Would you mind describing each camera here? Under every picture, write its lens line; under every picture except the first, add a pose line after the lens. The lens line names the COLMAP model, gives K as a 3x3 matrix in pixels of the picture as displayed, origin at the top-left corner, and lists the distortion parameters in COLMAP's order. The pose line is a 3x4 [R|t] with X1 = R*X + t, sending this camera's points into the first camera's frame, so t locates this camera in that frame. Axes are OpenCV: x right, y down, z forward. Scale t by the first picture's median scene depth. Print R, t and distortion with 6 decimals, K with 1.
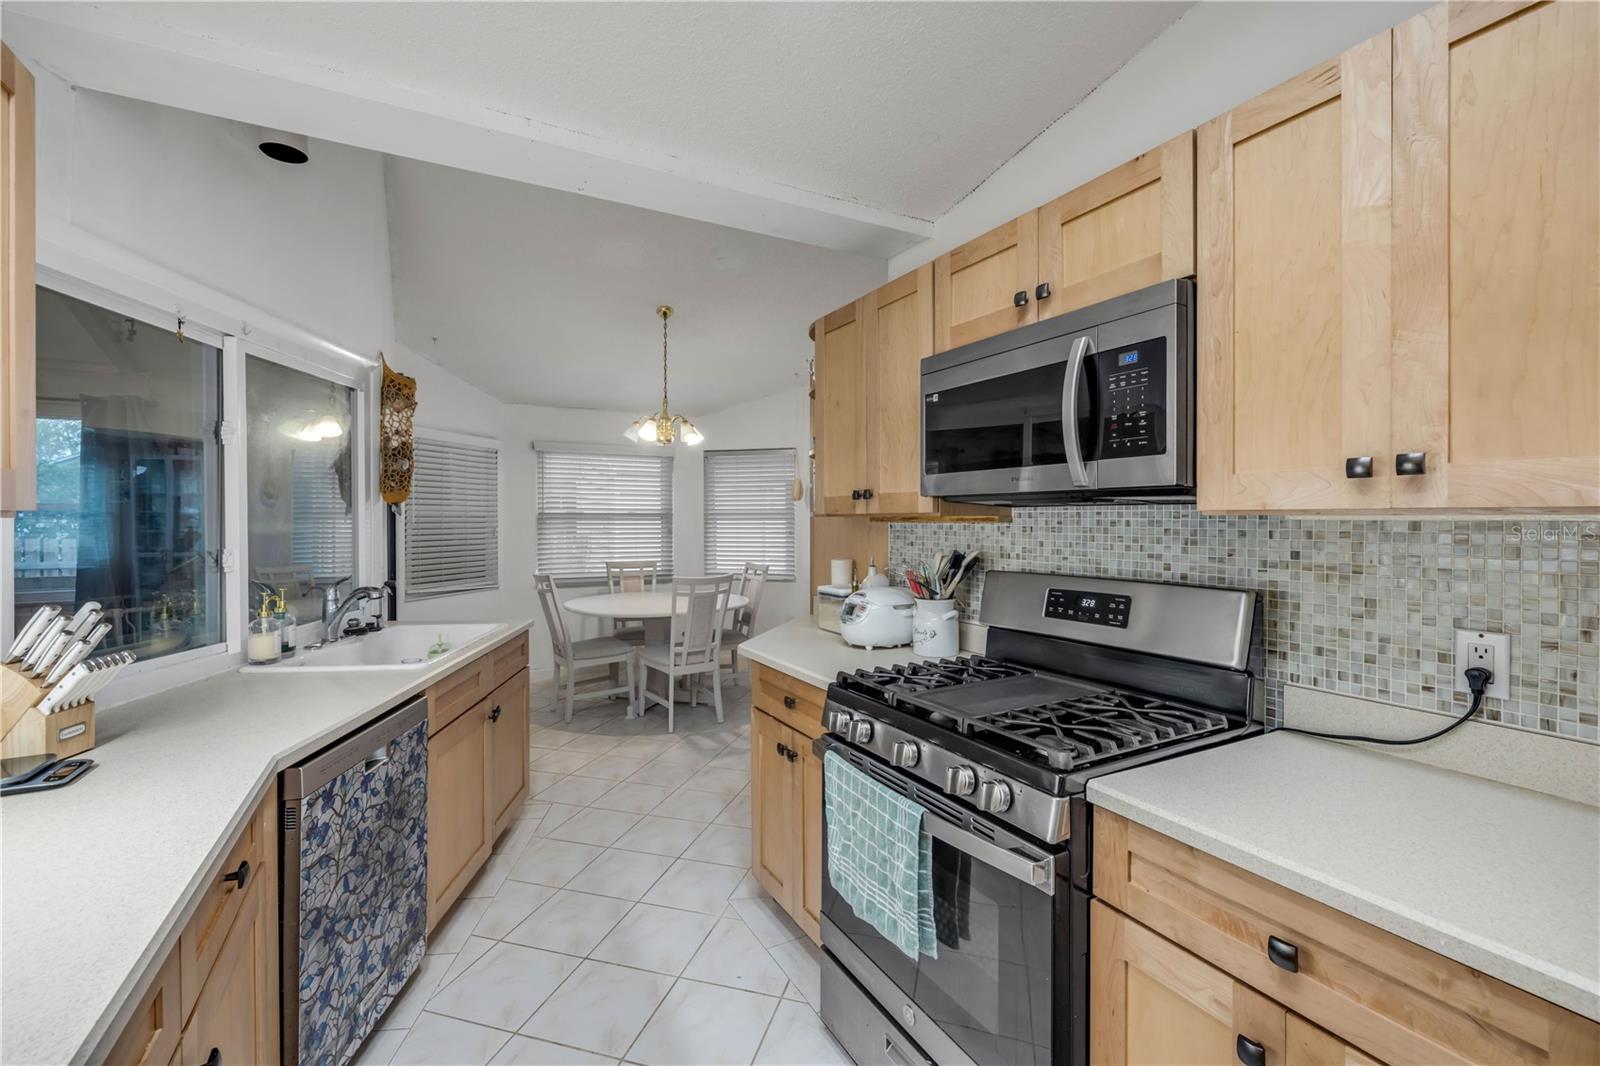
lens RADIAL K [[683.9, 0, 800.0], [0, 683.9, 526.3], [0, 0, 1]] dist [-0.002357, 0.000768]
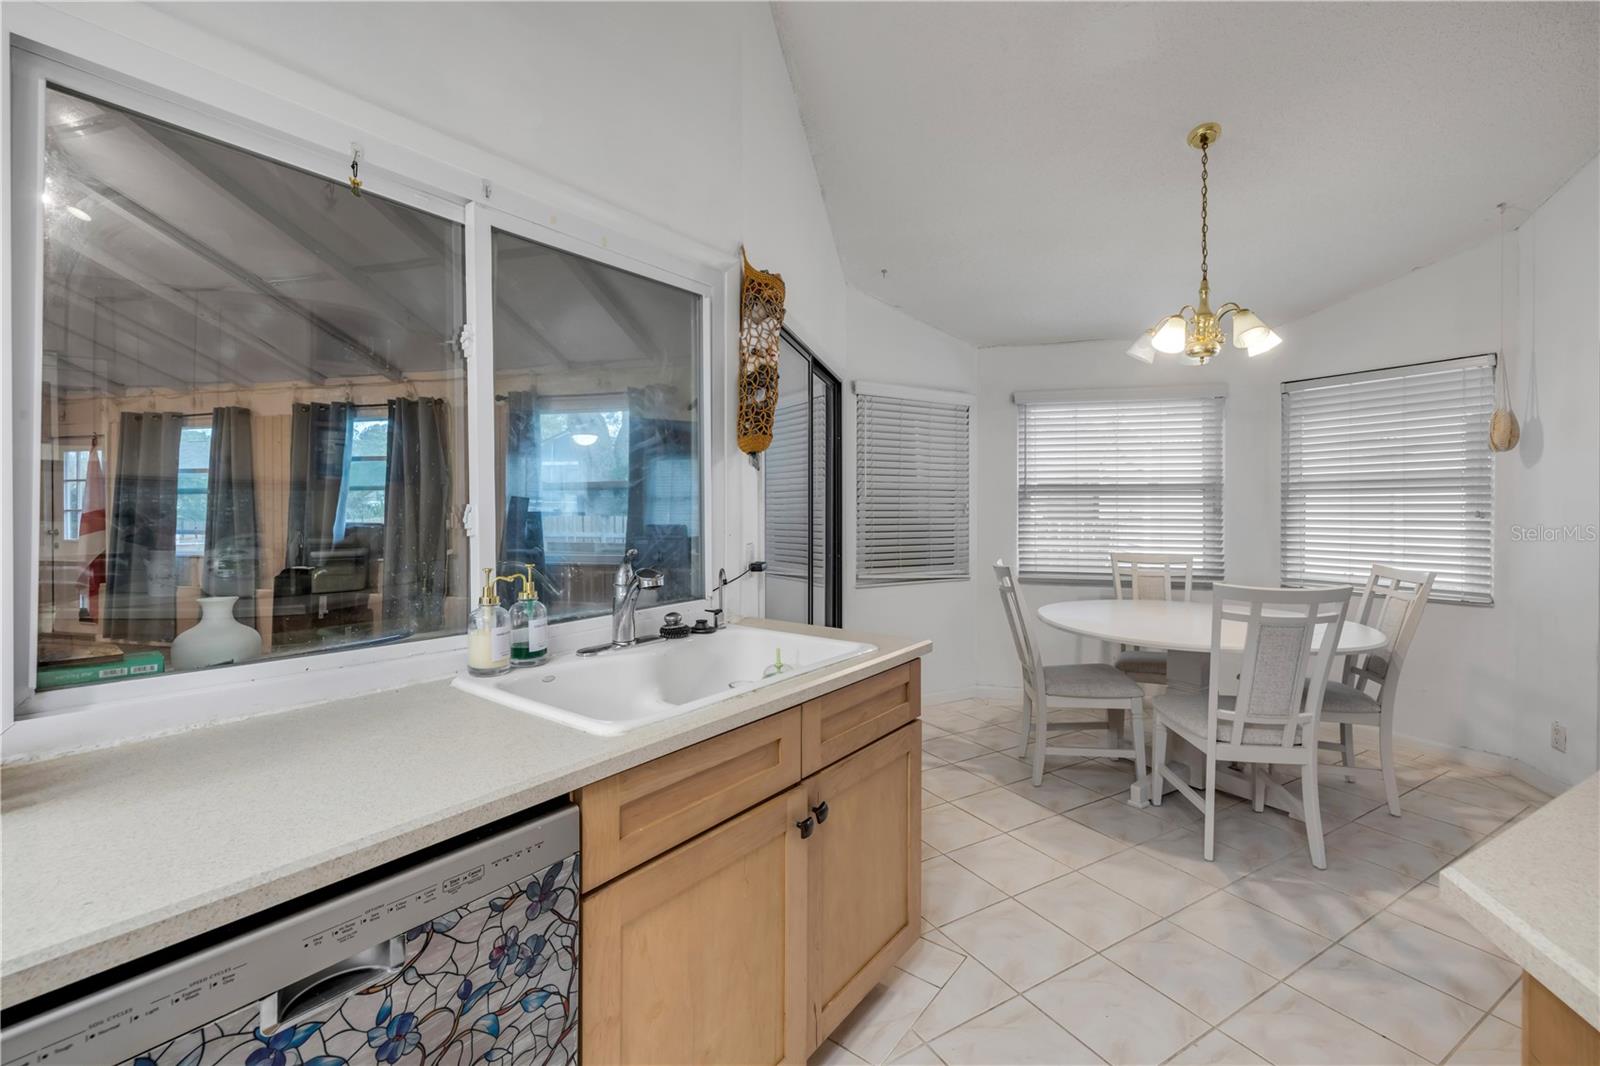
lens RADIAL K [[683.9, 0, 791.1], [0, 683.9, 509.5], [0, 0, 1]] dist [-0.002357, 0.000768]
pose [[0.724381, 0.002888, -0.689394, -0.048866], [-0.009302, 0.999941, -0.005586, 0.018780], [0.689337, 0.010459, 0.724365, 0.337411]]
